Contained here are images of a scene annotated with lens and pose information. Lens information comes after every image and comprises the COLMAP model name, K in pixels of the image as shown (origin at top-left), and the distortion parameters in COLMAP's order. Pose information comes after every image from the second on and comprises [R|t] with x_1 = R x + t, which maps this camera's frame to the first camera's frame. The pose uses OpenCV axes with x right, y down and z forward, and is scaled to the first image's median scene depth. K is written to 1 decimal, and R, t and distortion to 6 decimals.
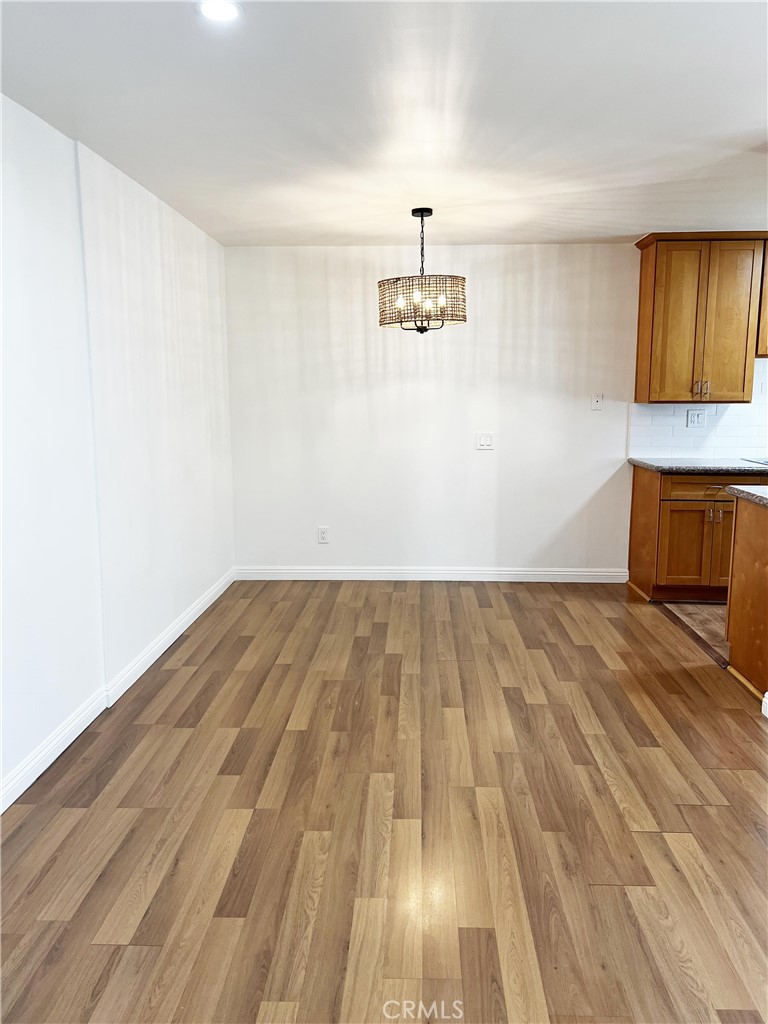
lens RADIAL K [[763.9, 0, 383.1], [0, 763.9, 515.3], [0, 0, 1]] dist [0.043048, -0.064189]
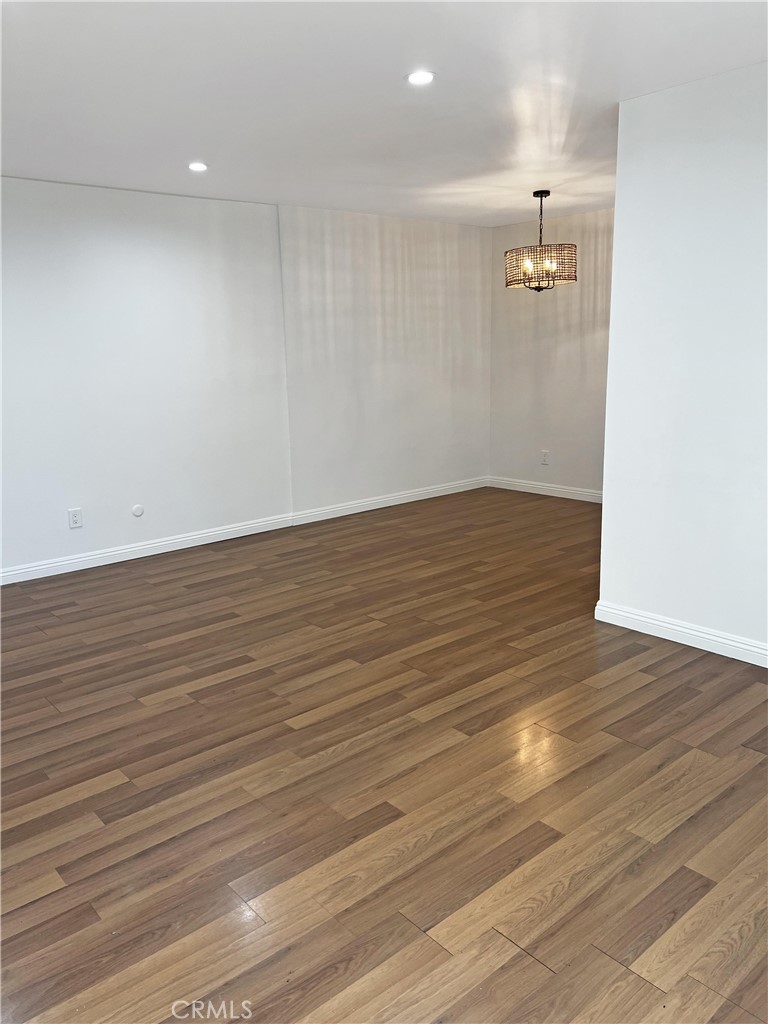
lens RADIAL K [[763.9, 0, 383.1], [0, 763.9, 515.3], [0, 0, 1]] dist [0.043048, -0.064189]
pose [[0.695702, 0.148256, -0.702865, 1.011930], [-0.097734, 0.988907, 0.111854, 0.009836], [0.711651, -0.009123, 0.702474, -0.080557]]
